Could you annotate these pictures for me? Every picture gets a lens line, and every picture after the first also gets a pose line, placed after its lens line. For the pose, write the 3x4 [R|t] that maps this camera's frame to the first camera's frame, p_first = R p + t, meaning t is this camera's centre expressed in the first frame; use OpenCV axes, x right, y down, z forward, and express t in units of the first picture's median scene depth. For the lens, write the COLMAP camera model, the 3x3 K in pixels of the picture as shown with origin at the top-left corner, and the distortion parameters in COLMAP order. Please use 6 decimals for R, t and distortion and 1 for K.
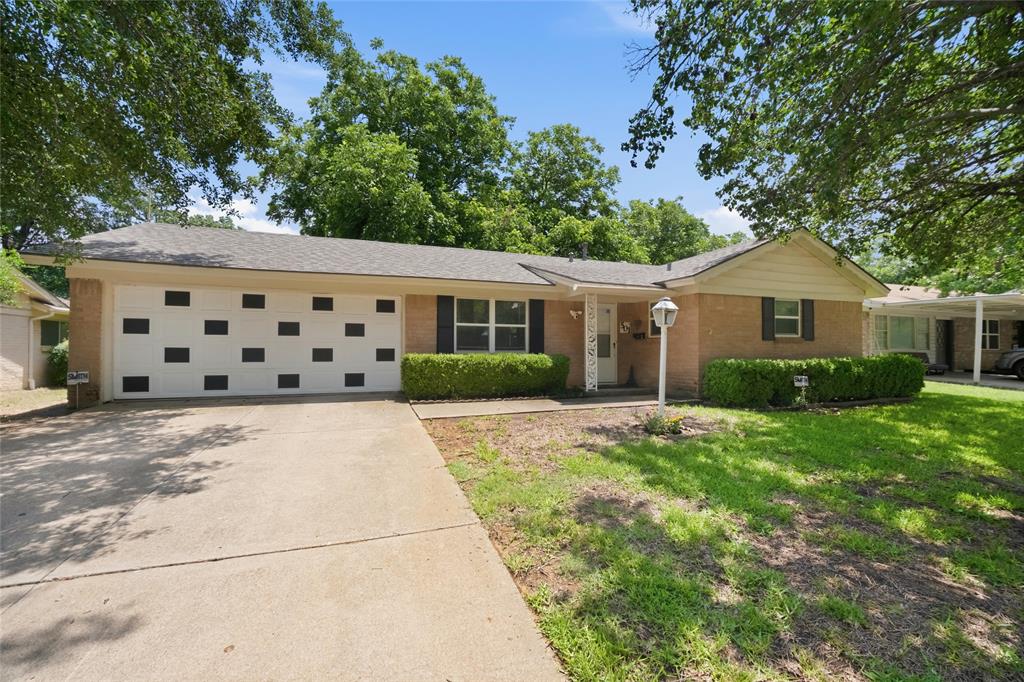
lens RADIAL K [[406.6, 0, 508.7], [0, 406.6, 346.9], [0, 0, 1]] dist [-0.001072, -0.000117]
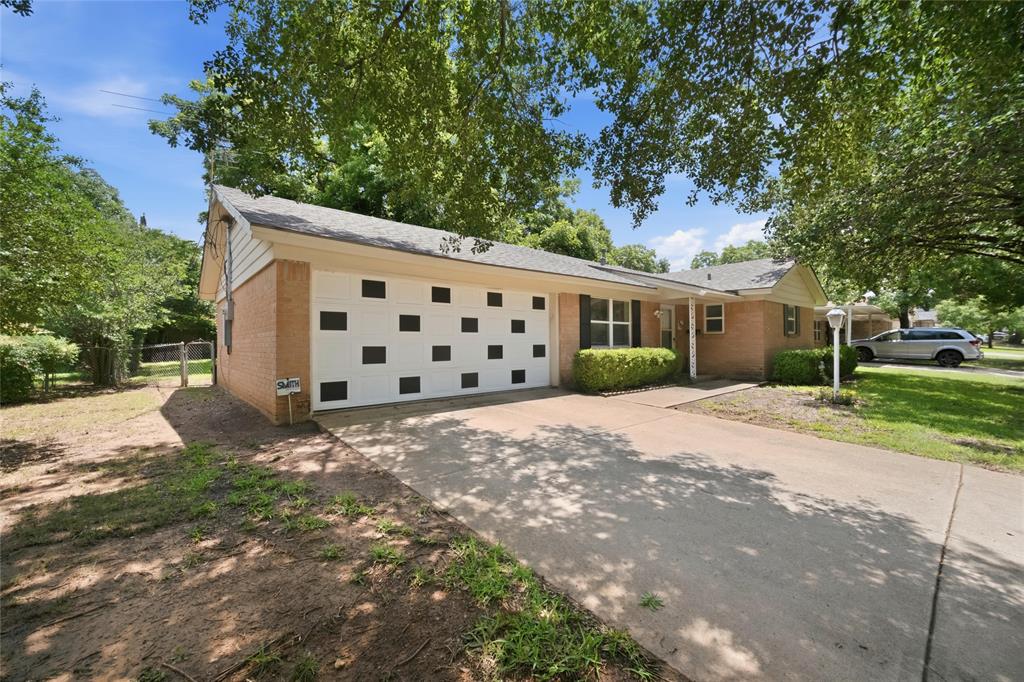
lens RADIAL K [[403.1, 0, 512.0], [0, 403.1, 341.0], [0, 0, 1]] dist [-0.002168, -0.000142]
pose [[0.928519, -0.006218, 0.371232, -0.733451], [0.004218, 0.999972, 0.006198, -0.011652], [-0.371260, -0.004189, 0.928520, 0.086100]]
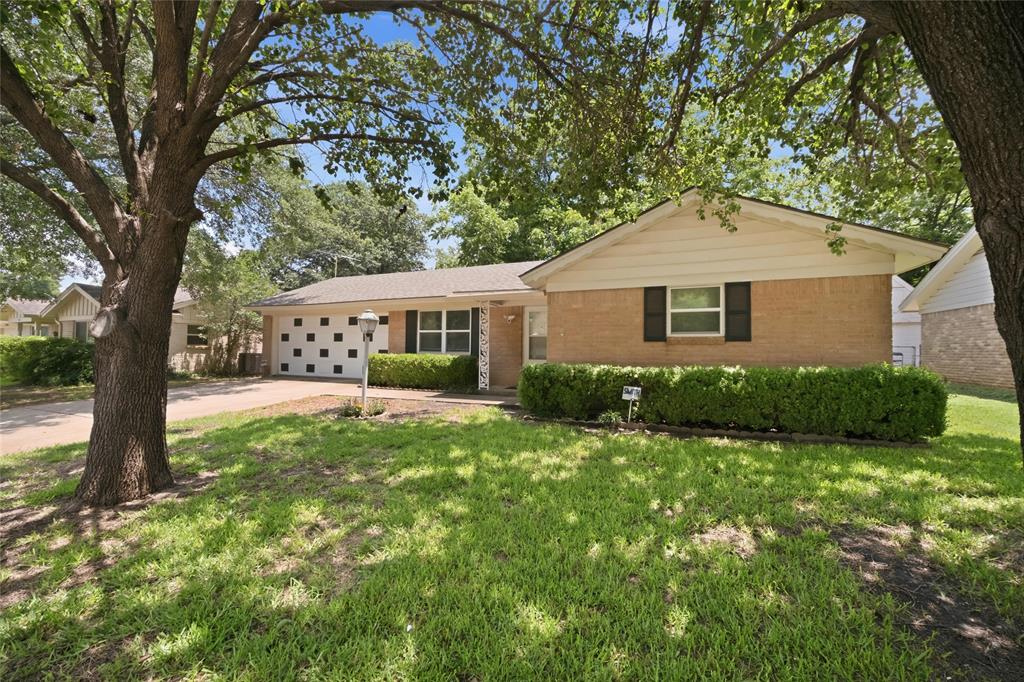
lens RADIAL K [[406.6, 0, 508.7], [0, 406.6, 346.9], [0, 0, 1]] dist [-0.001072, -0.000117]
pose [[0.739405, -0.000108, -0.673261, 0.977598], [-0.005227, 0.999969, -0.005901, 0.000220], [0.673241, 0.007883, 0.739381, 0.234908]]
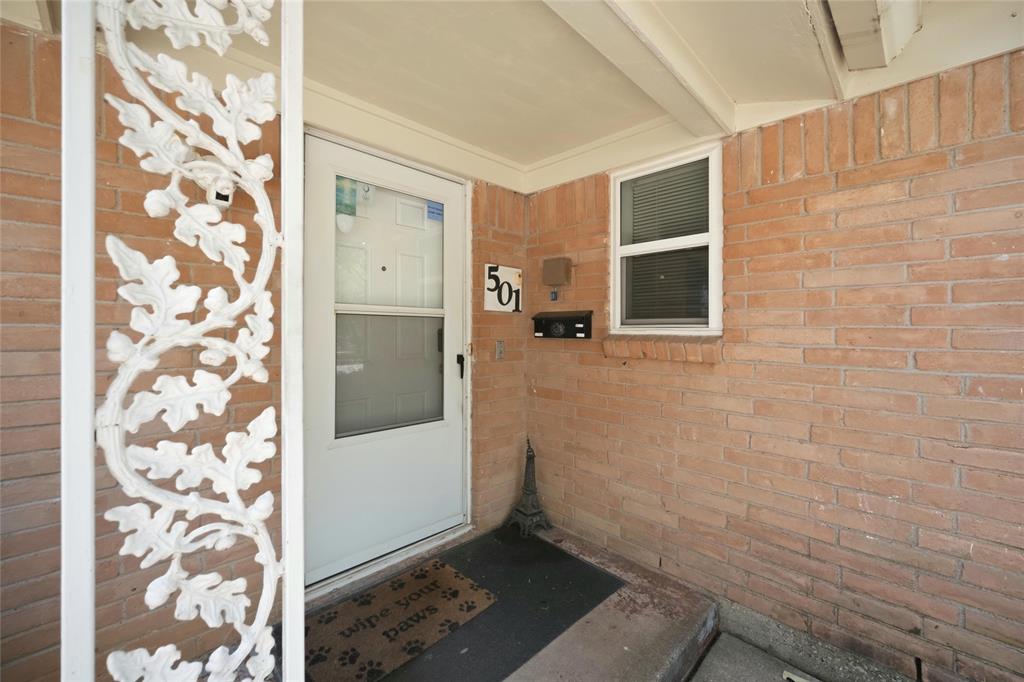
lens RADIAL K [[411.0, 0, 515.6], [0, 411.0, 318.1], [0, 0, 1]] dist [-0.001729, -0.000233]
pose [[0.901252, 0.011920, 0.433131, 0.219978], [-0.003833, 0.999802, -0.019539, -0.030226], [-0.433278, 0.015950, 0.901119, 0.913662]]
